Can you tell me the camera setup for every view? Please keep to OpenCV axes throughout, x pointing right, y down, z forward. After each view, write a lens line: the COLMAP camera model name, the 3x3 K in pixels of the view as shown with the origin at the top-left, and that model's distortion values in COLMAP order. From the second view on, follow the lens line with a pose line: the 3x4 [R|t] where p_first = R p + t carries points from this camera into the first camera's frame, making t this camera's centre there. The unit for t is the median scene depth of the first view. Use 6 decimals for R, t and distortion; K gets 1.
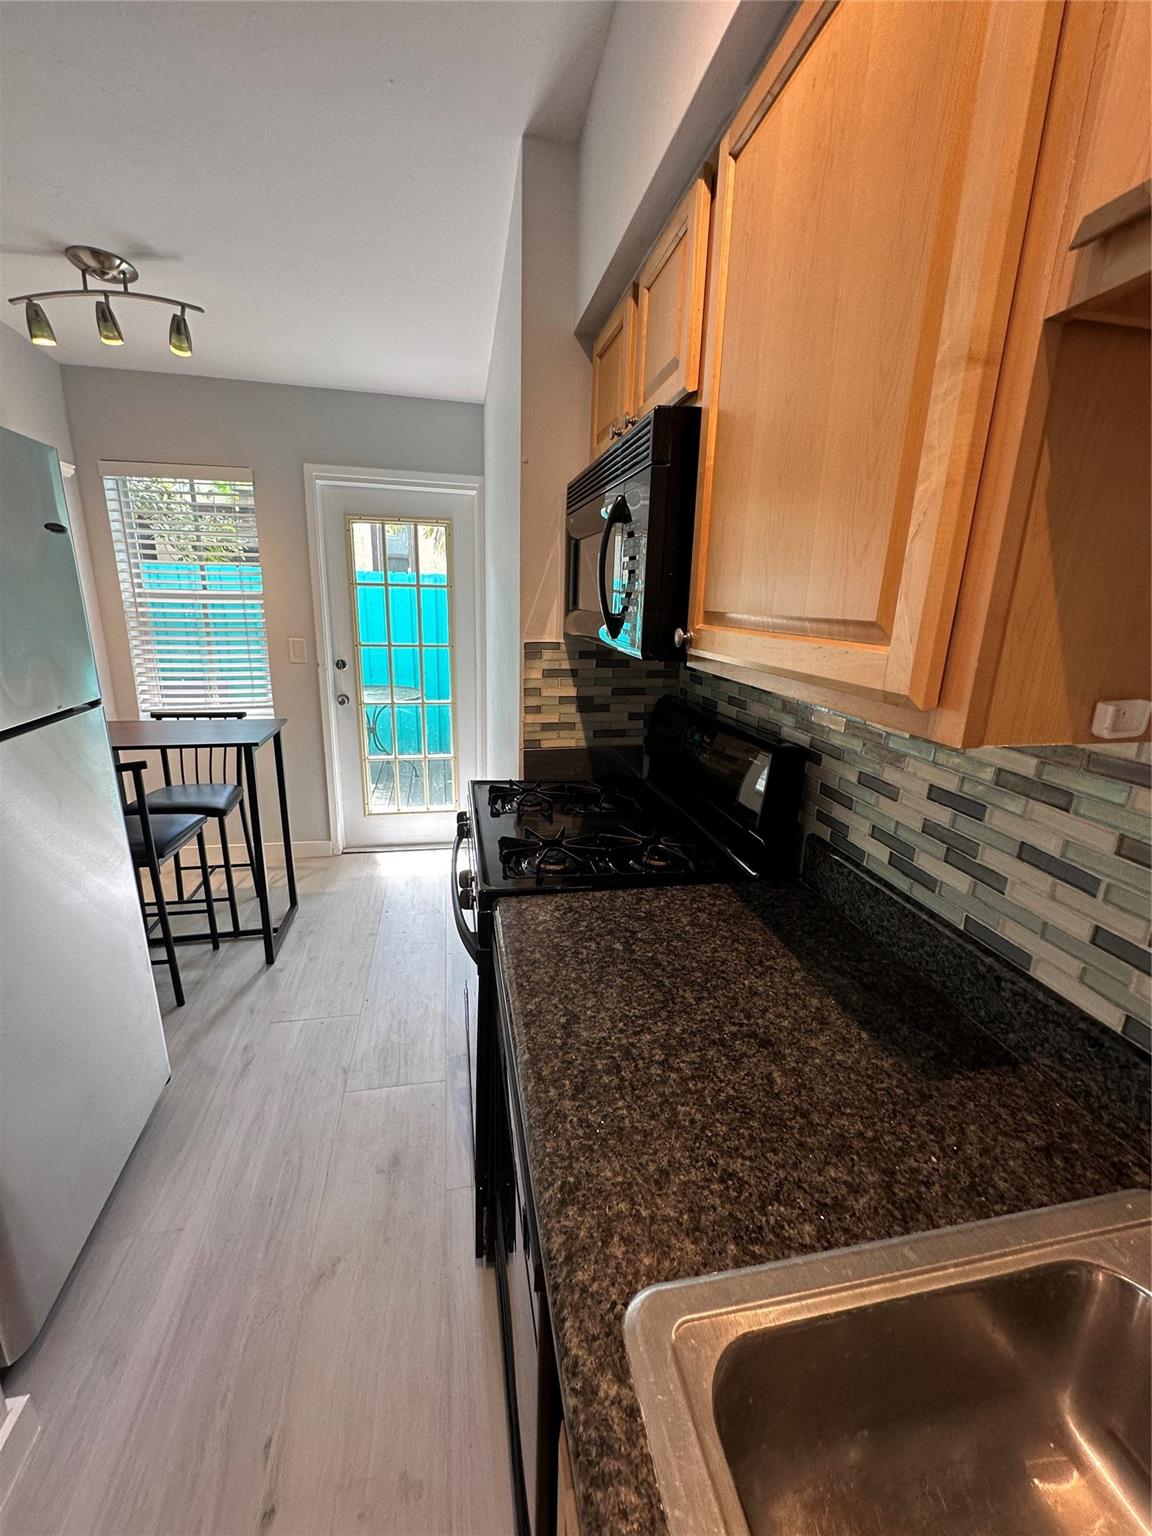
lens RADIAL K [[614.2, 0, 577.7], [0, 614.2, 768.7], [0, 0, 1]] dist [-0.005339, 0.001127]
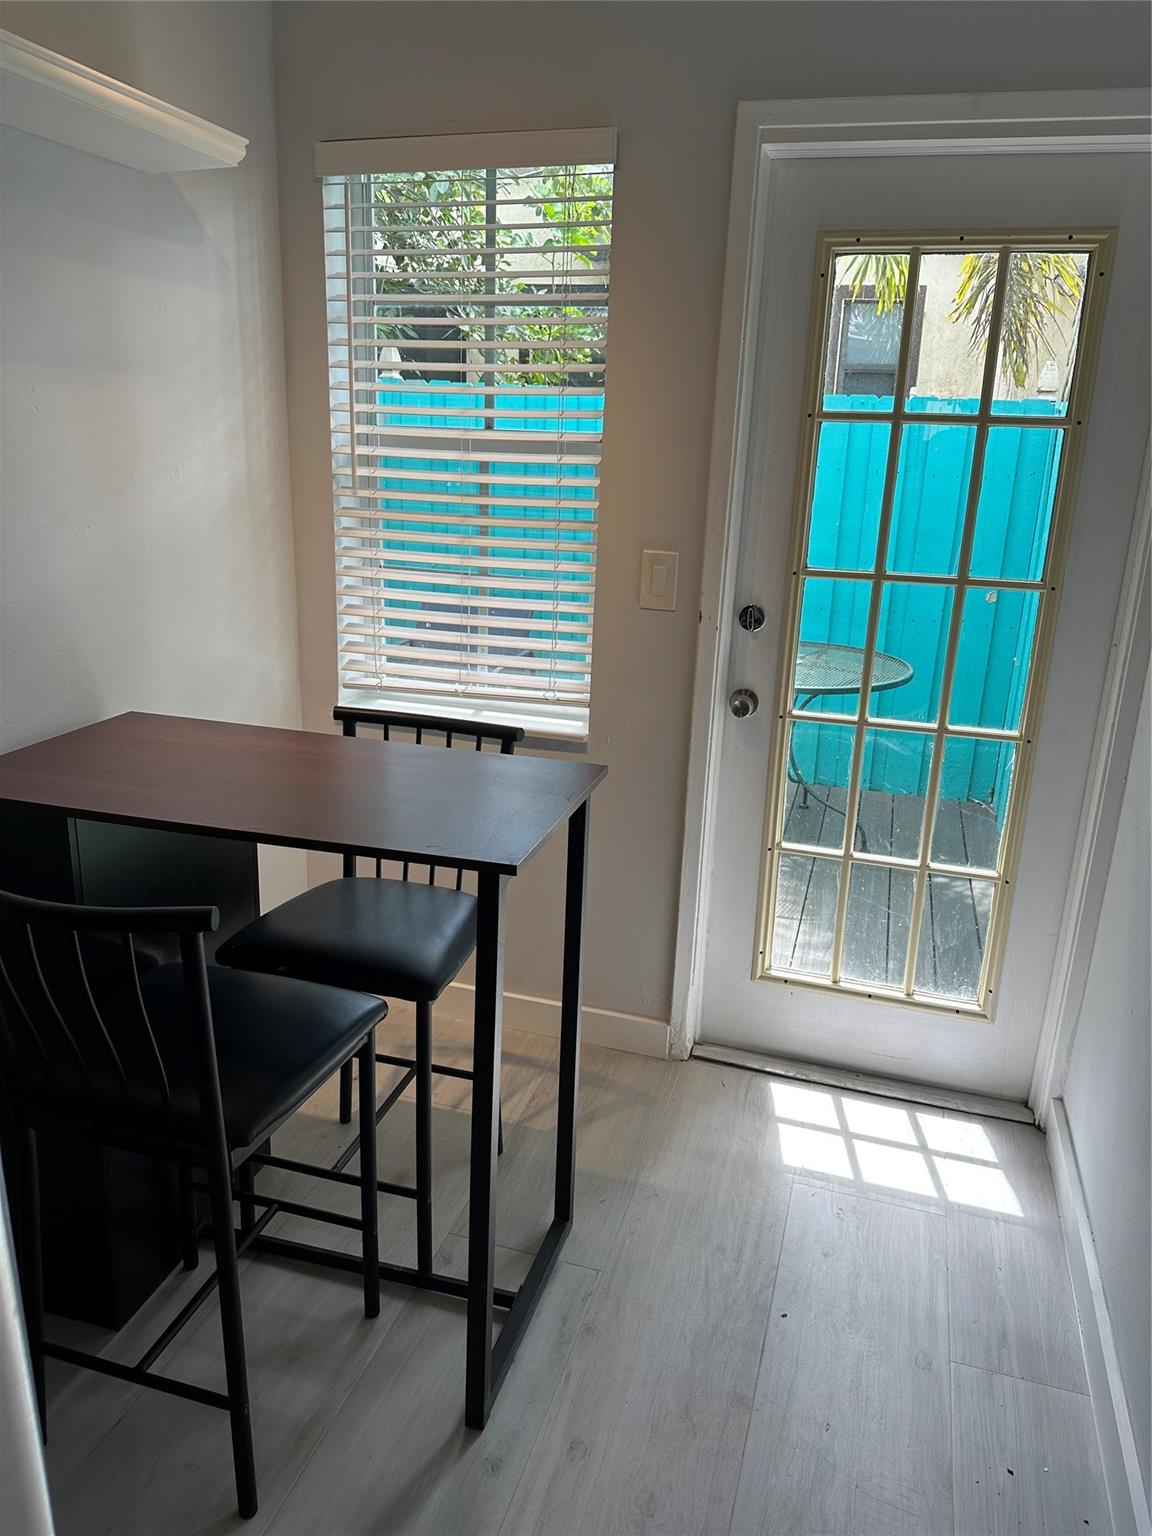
lens RADIAL K [[1074.8, 0, 590.9], [0, 1074.8, 754.2], [0, 0, 1]] dist [0.062363, -0.080871]
pose [[0.882161, 0.136550, -0.450716, -0.254912], [-0.136749, 0.990079, 0.032306, -0.154259], [0.450656, 0.033136, 0.892082, 0.555725]]
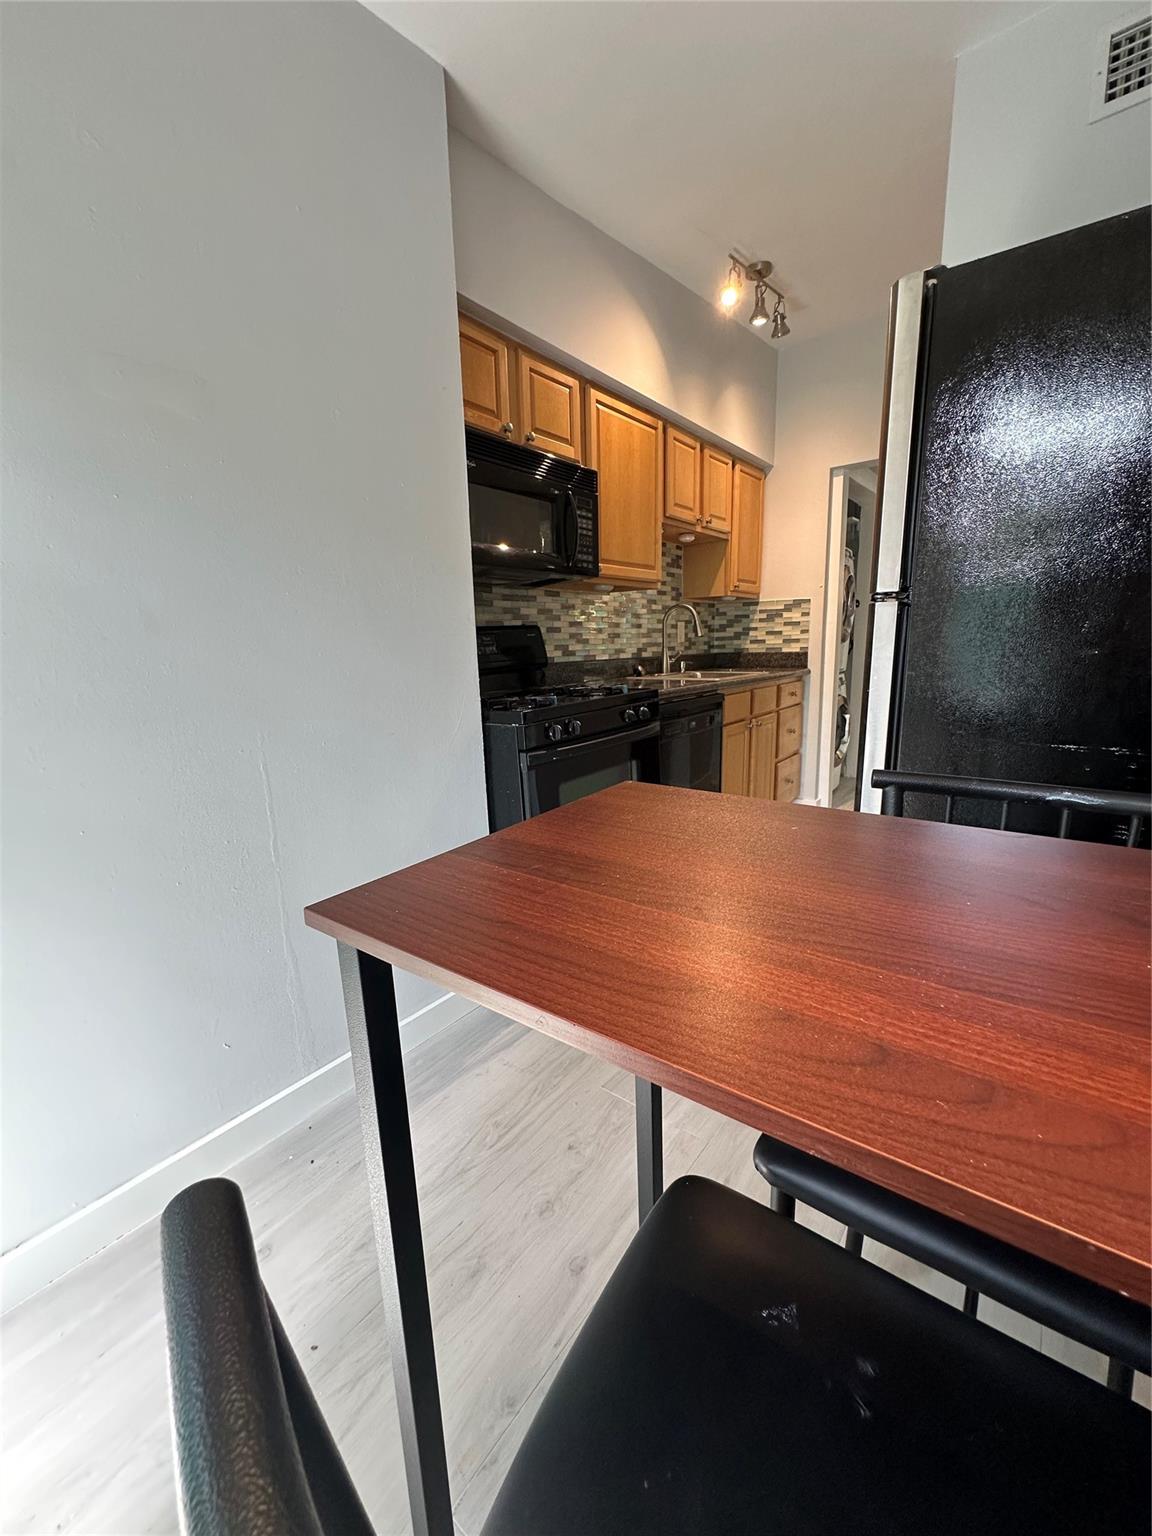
lens RADIAL K [[614.2, 0, 584.8], [0, 614.2, 773.8], [0, 0, 1]] dist [-0.005339, 0.001127]
pose [[-0.658763, -0.168982, 0.733128, -0.933244], [0.210625, 0.894062, 0.395337, -0.245847], [-0.722266, 0.414848, -0.553383, 1.465363]]
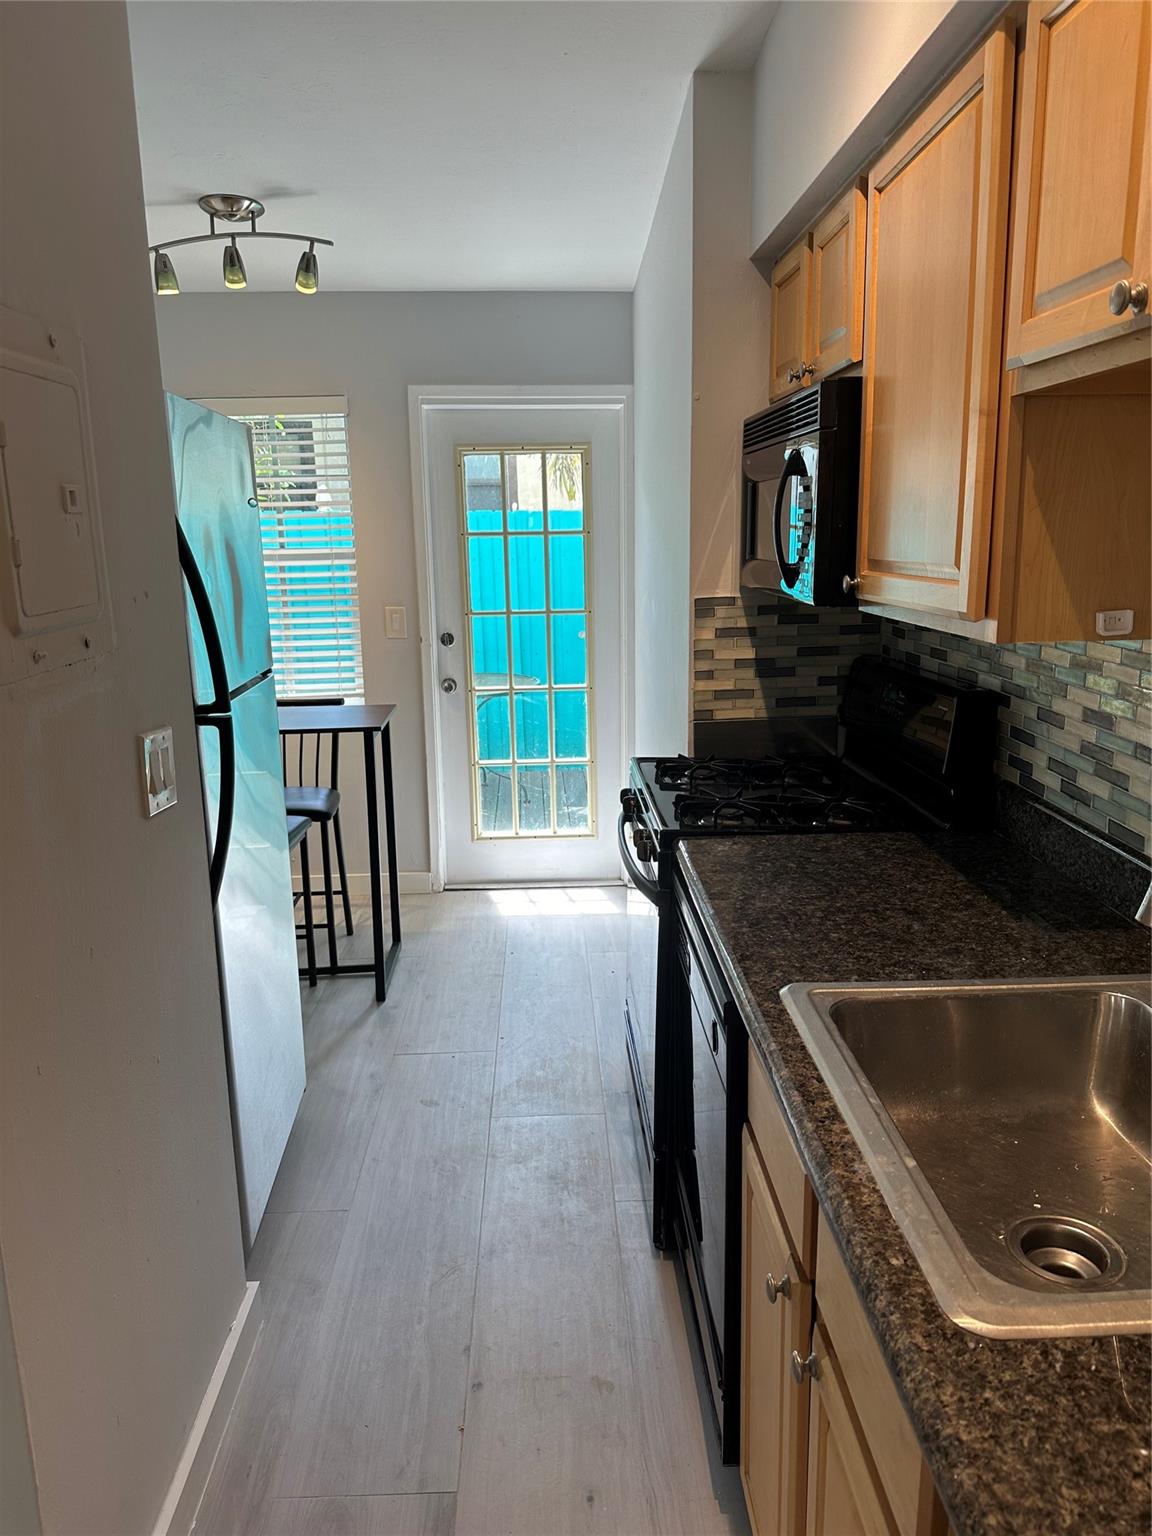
lens RADIAL K [[1074.8, 0, 585.9], [0, 1074.8, 773.9], [0, 0, 1]] dist [0.062363, -0.080871]
pose [[0.986130, -0.009737, -0.165692, 0.011825], [0.001344, 0.998714, -0.050690, 0.116981], [0.165972, 0.049764, 0.984874, -0.503366]]
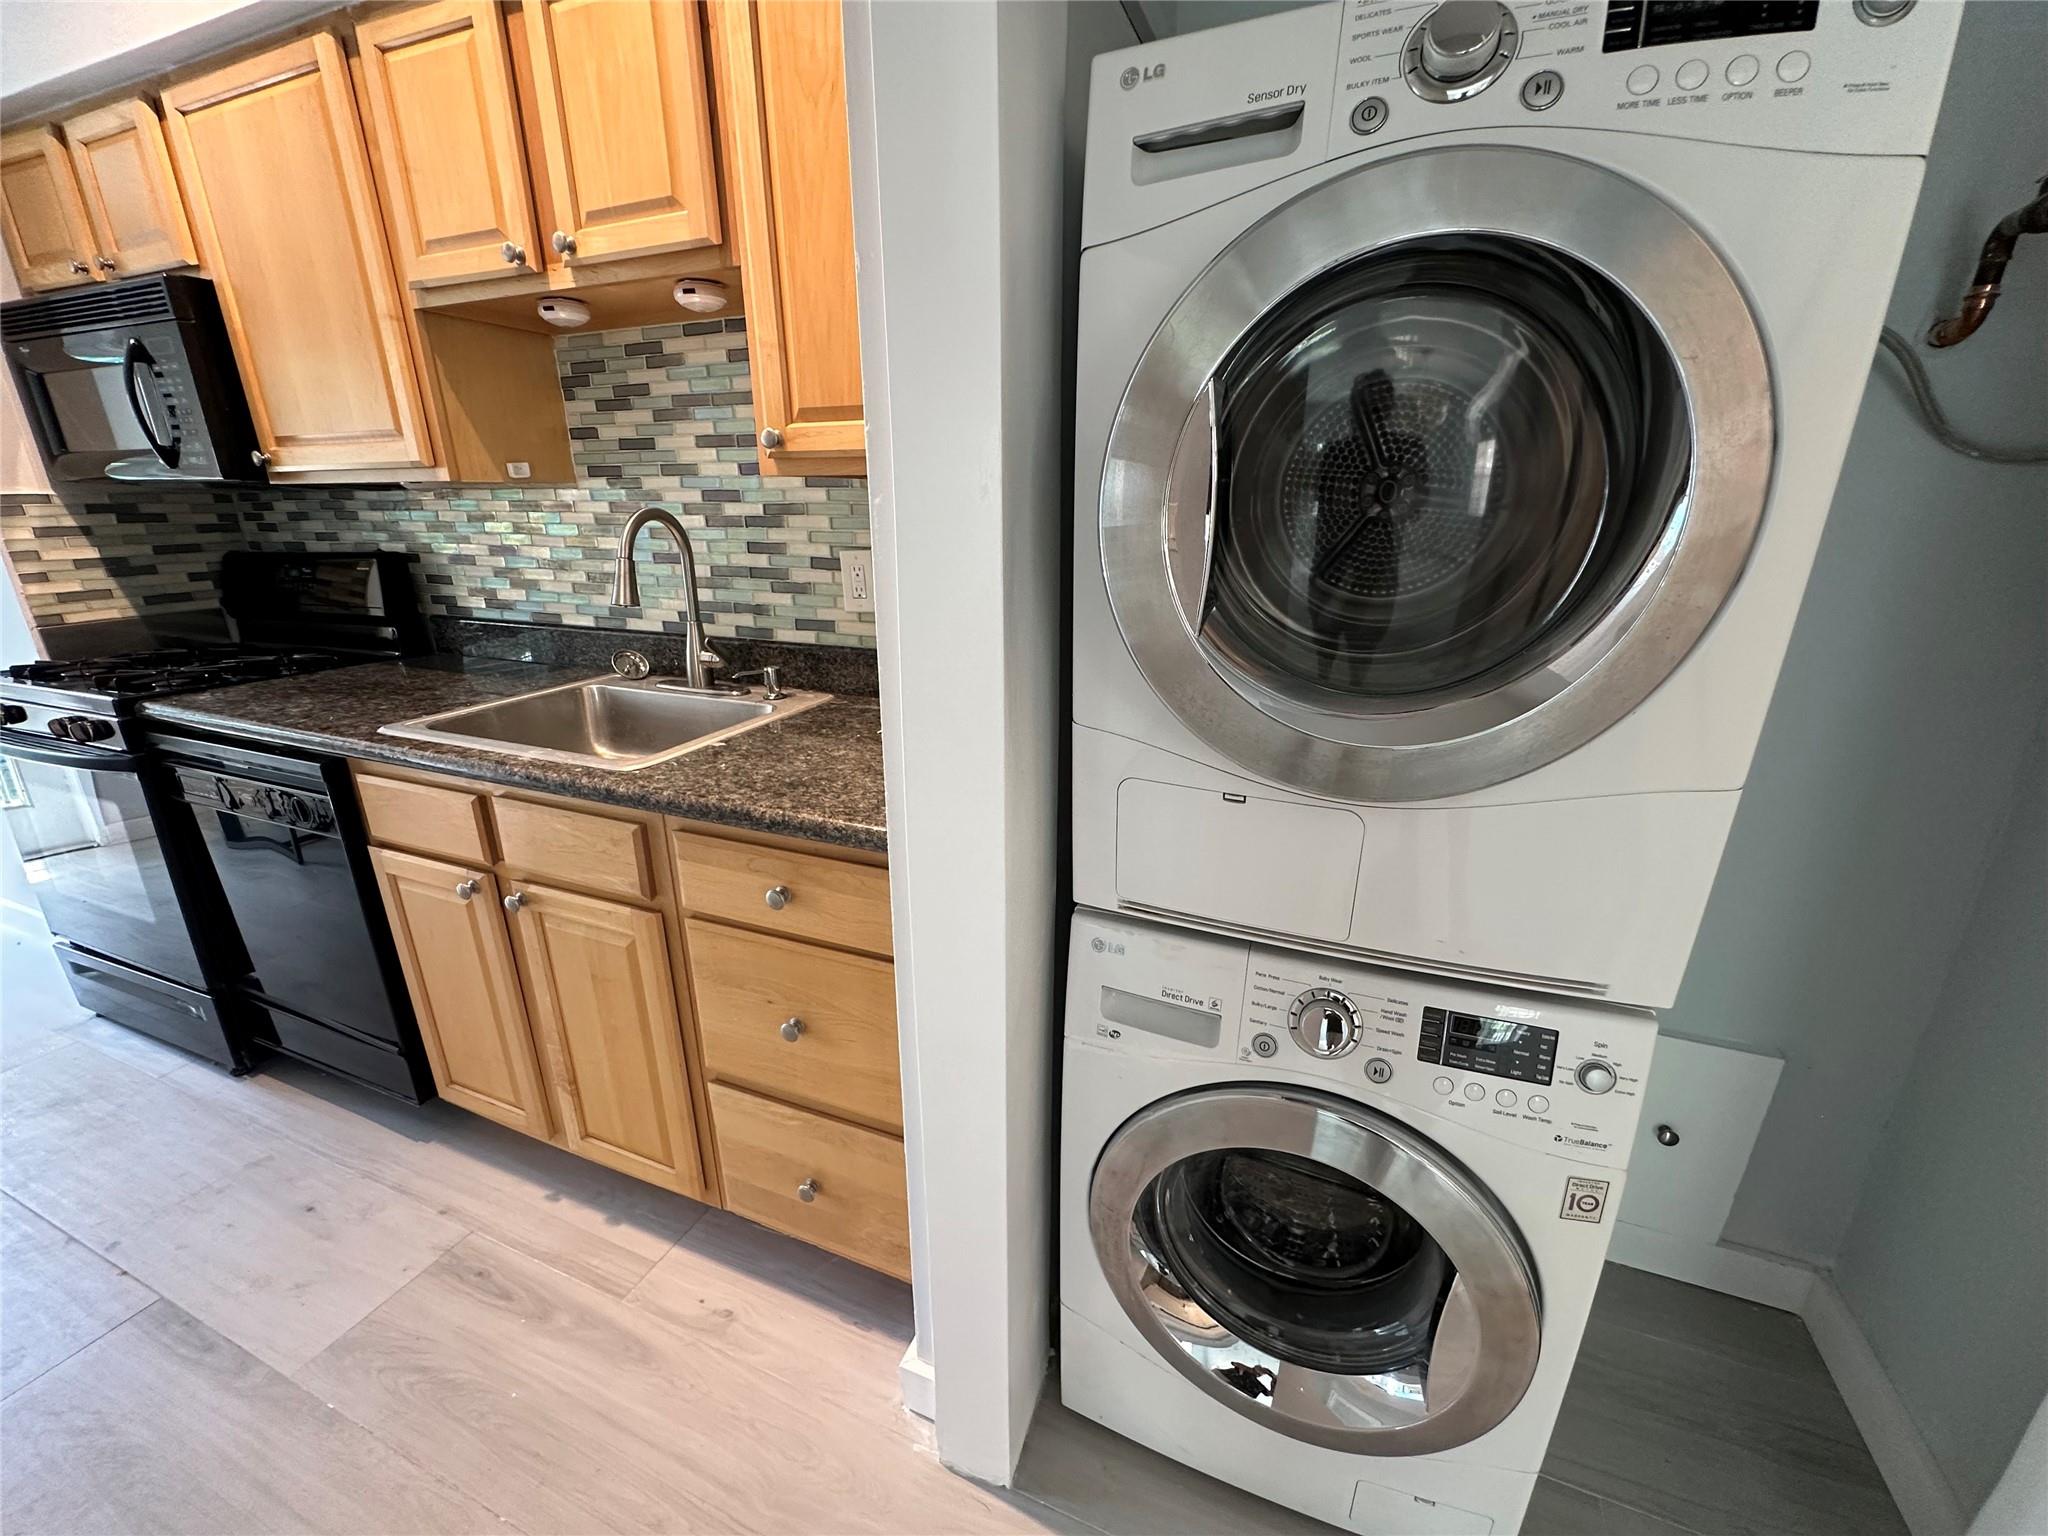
lens RADIAL K [[818.9, 0, 1016.8], [0, 818.9, 775.7], [0, 0, 1]] dist [-0.005339, 0.001127]
pose [[0.559294, -0.291651, 0.775970, -0.258880], [0.240282, 0.952917, 0.184969, 0.272005], [-0.793382, 0.082999, 0.603039, -0.699640]]
